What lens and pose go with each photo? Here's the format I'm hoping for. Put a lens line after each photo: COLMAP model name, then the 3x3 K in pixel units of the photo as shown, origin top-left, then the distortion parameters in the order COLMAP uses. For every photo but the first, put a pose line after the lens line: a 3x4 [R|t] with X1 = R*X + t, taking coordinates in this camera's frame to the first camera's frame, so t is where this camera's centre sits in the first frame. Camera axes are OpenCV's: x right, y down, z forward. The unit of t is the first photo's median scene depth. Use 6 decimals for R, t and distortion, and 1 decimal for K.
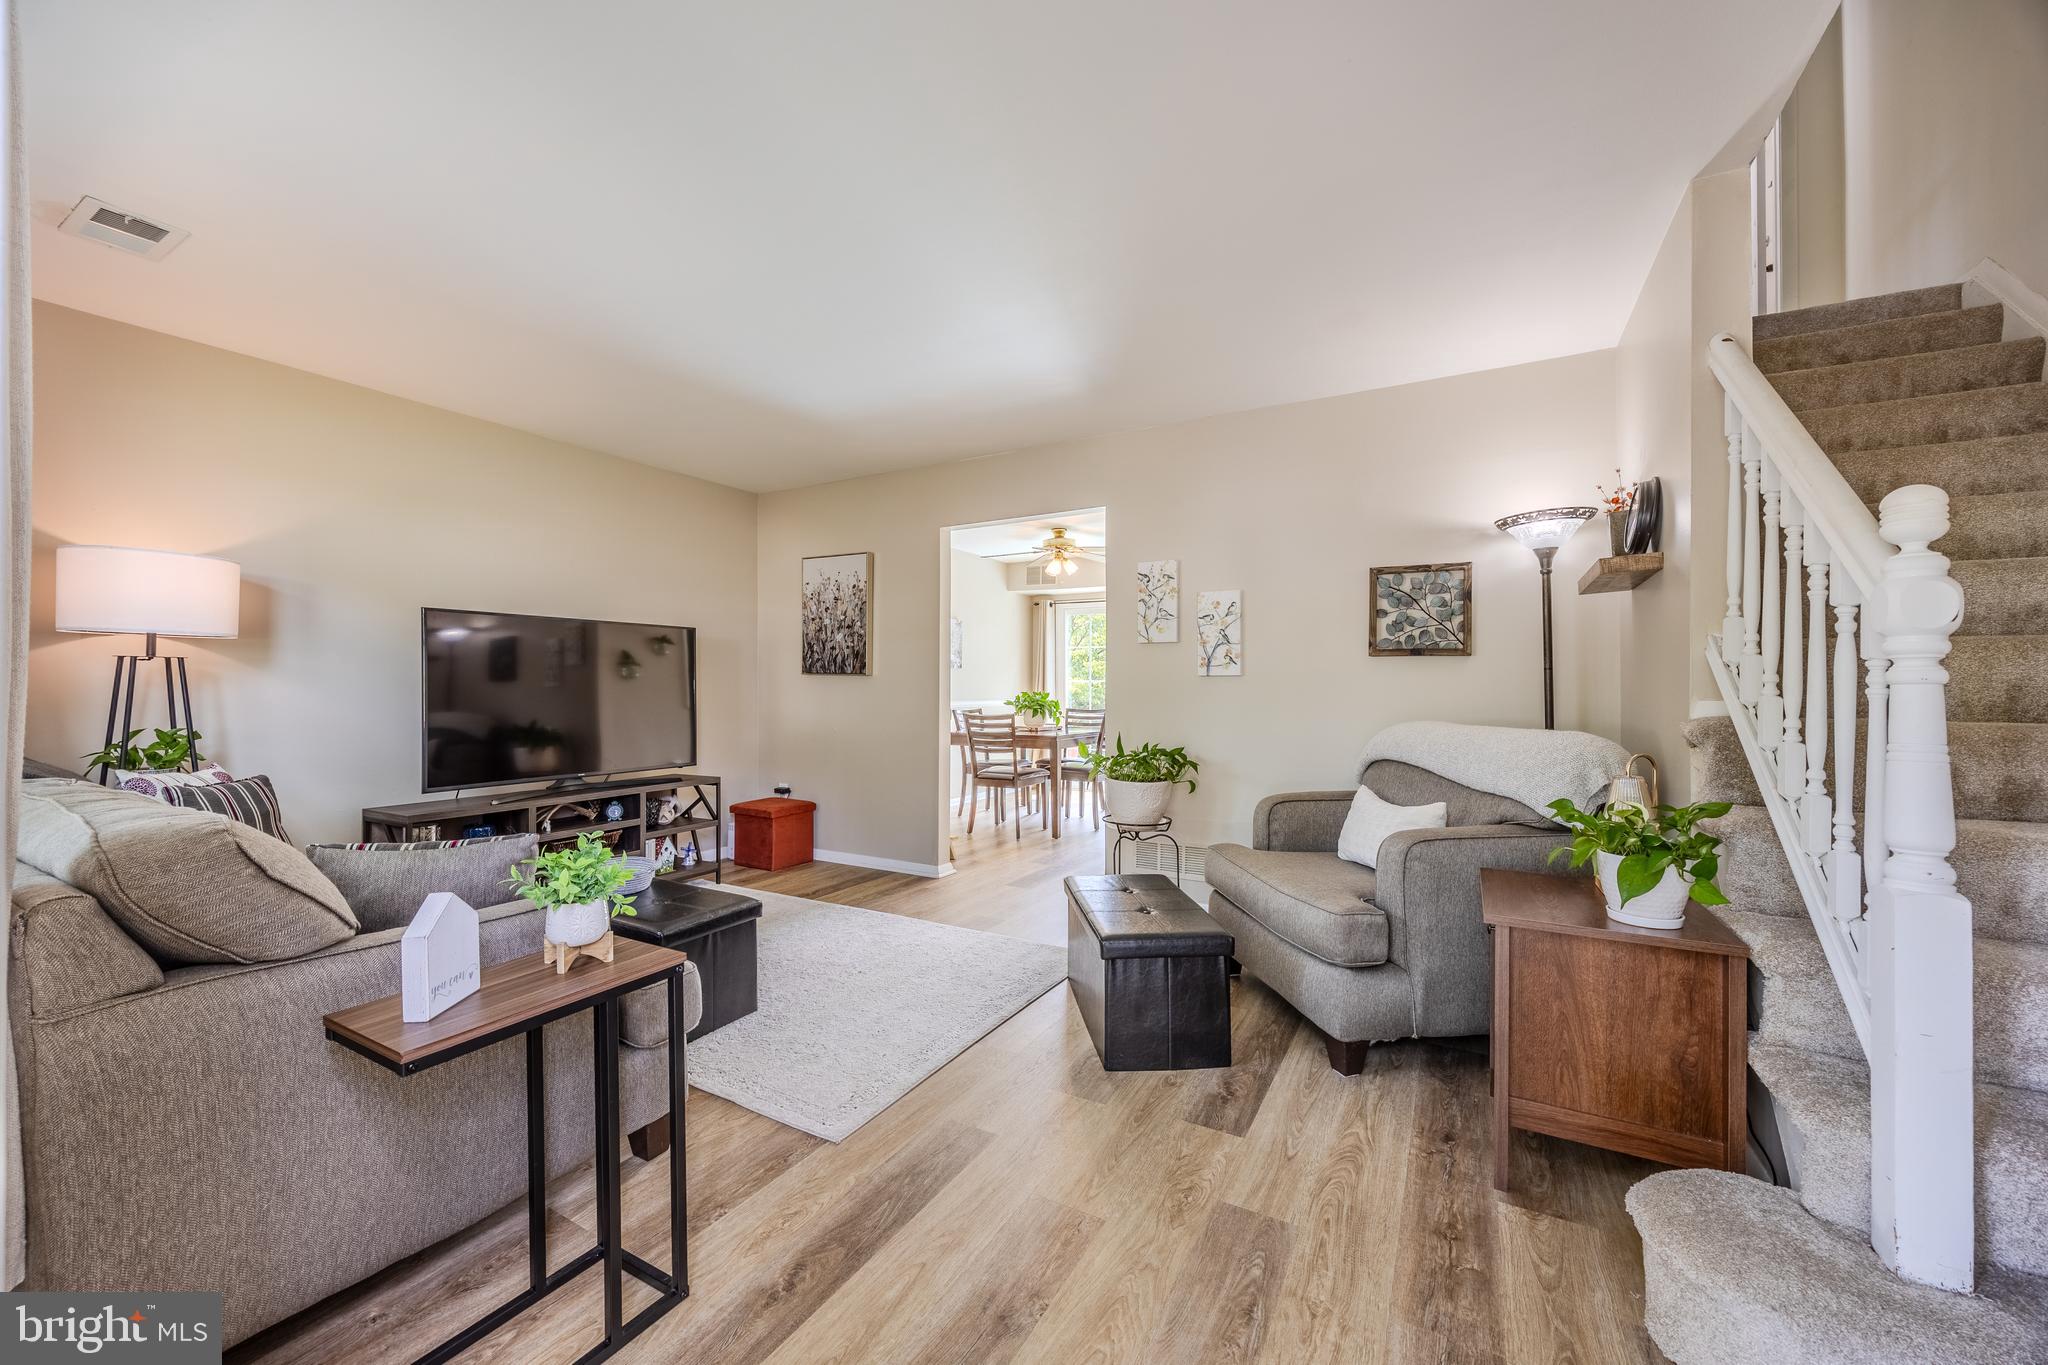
lens RADIAL K [[780.7, 0, 1014.4], [0, 780.7, 688.8], [0, 0, 1]] dist [0.000047, -0.000694]
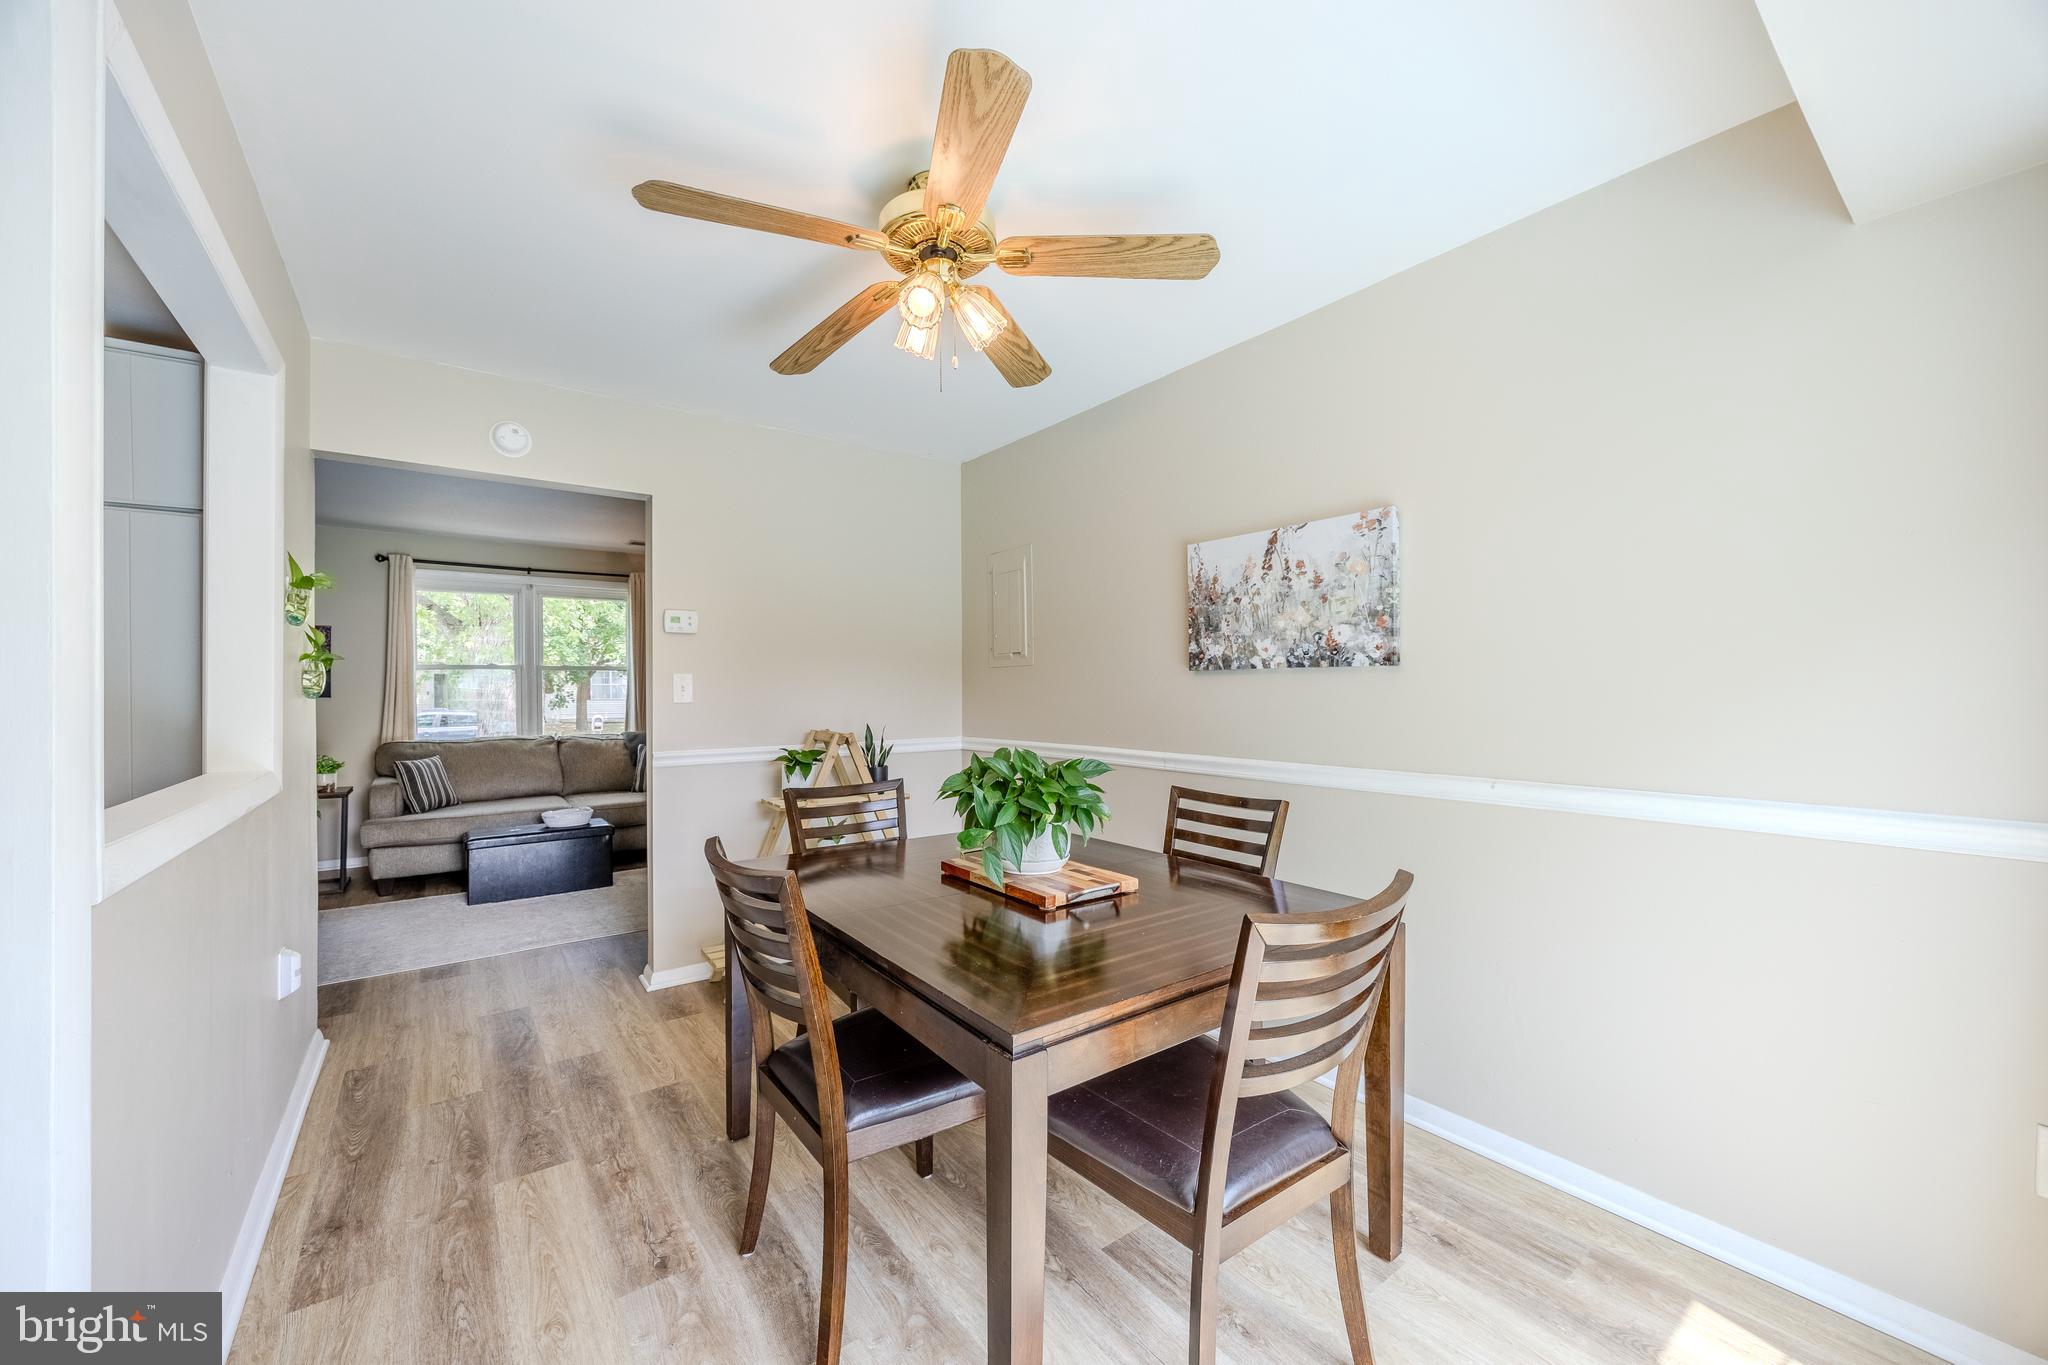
lens RADIAL K [[780.7, 0, 1019.1], [0, 780.7, 685.4], [0, 0, 1]] dist [0.000047, -0.000694]
pose [[-0.397866, -0.006128, -0.917423, 0.529018], [0.002513, 0.999967, -0.007769, -0.033610], [0.917440, -0.005396, -0.397837, 1.972566]]
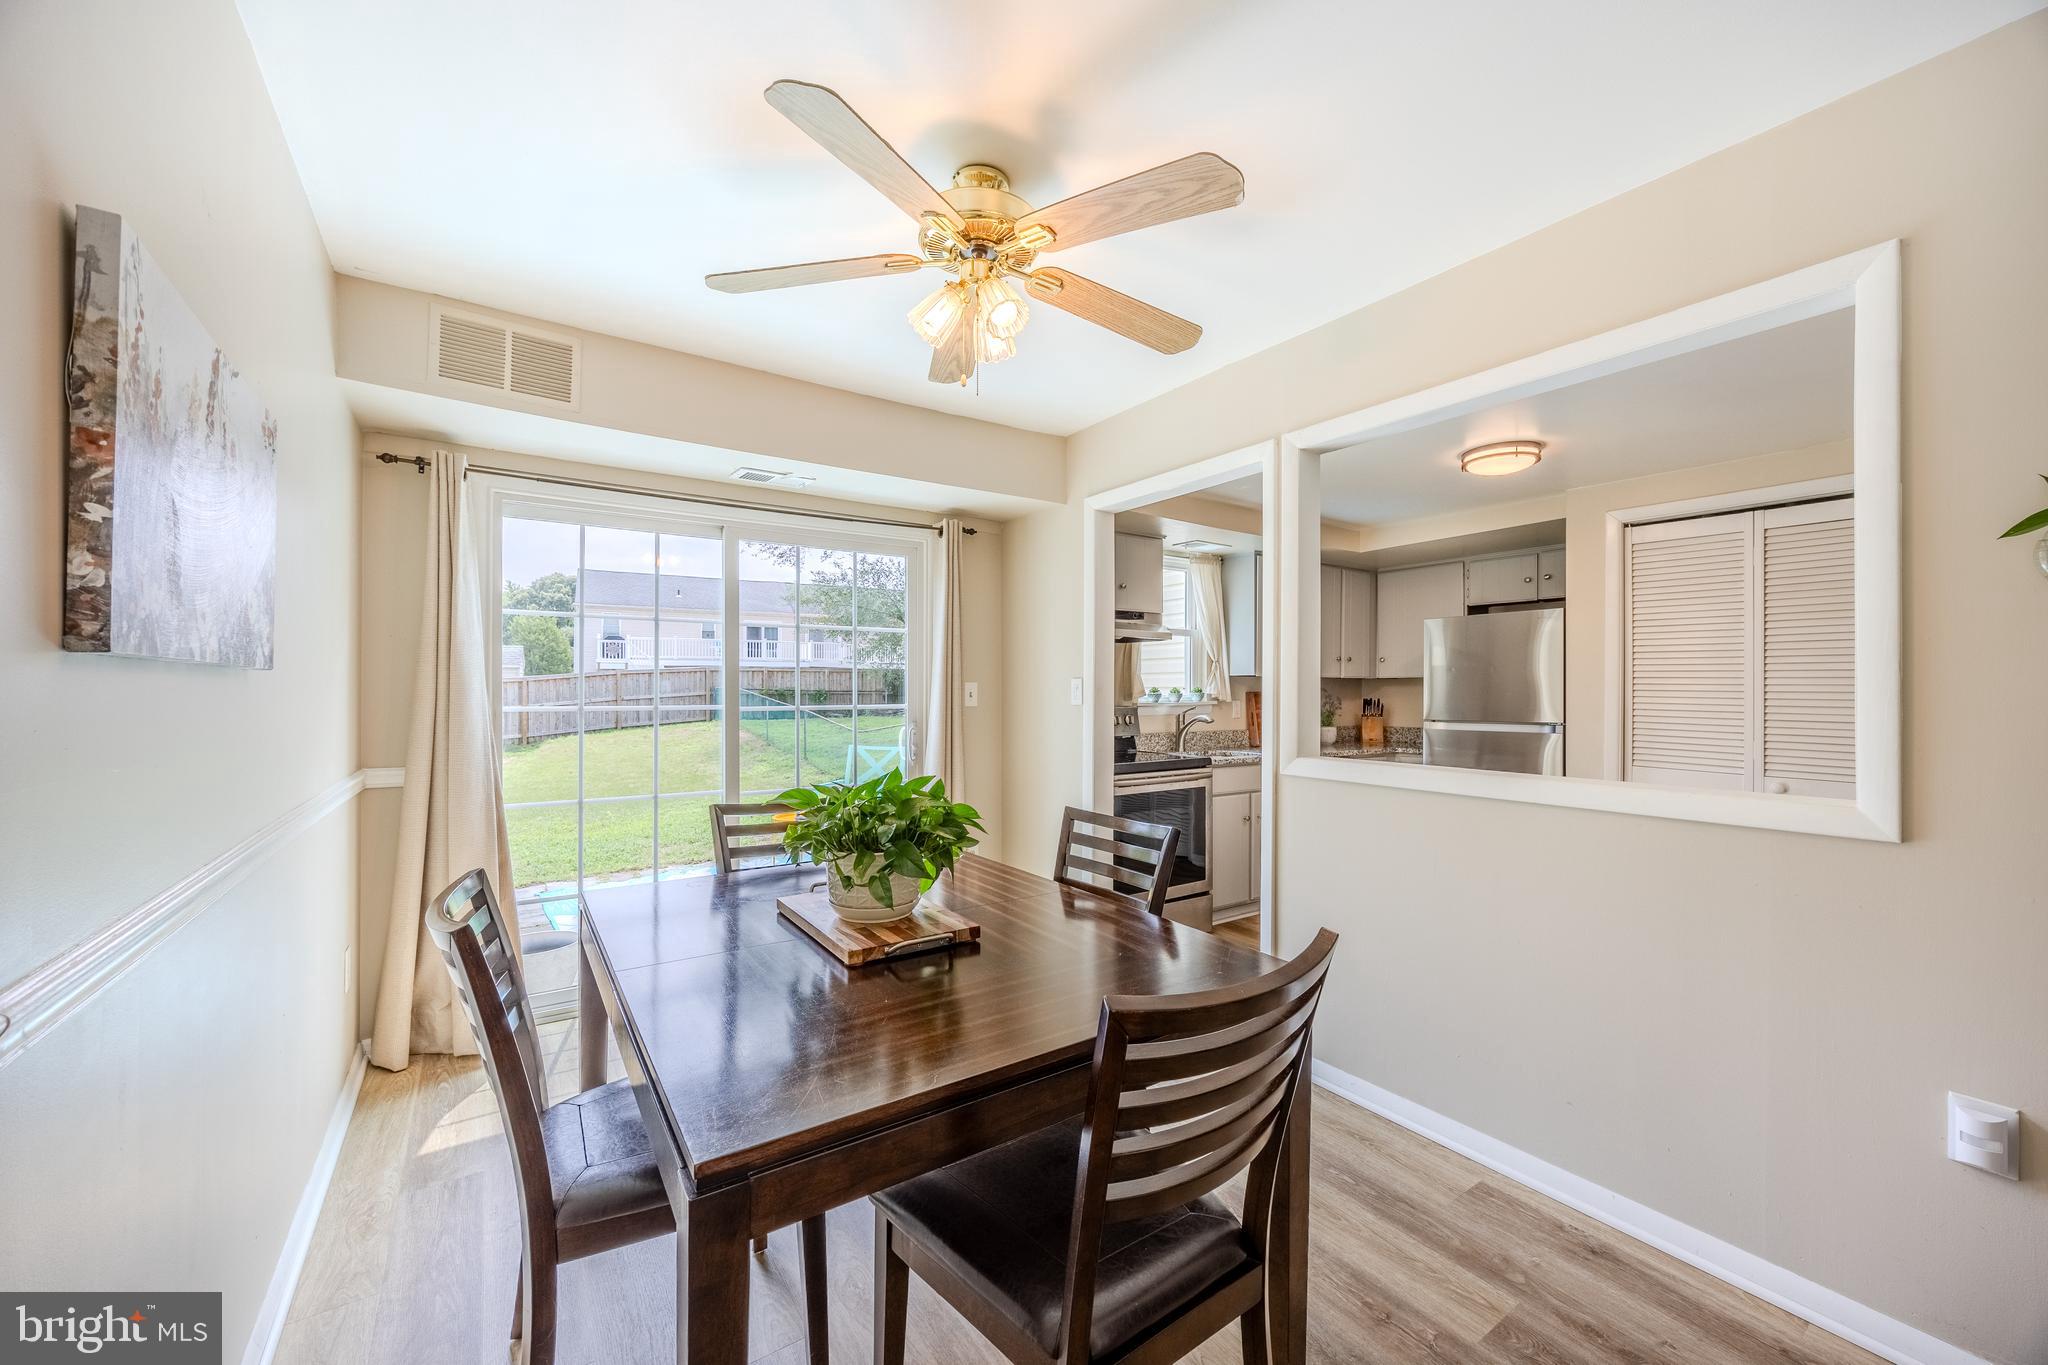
lens RADIAL K [[780.7, 0, 1021.8], [0, 780.7, 688.9], [0, 0, 1]] dist [0.000047, -0.000694]
pose [[0.439336, 0.001775, 0.898321, -0.317374], [0.000886, 0.999997, -0.002410, -0.042247], [-0.898322, 0.001854, 0.439333, 1.498851]]
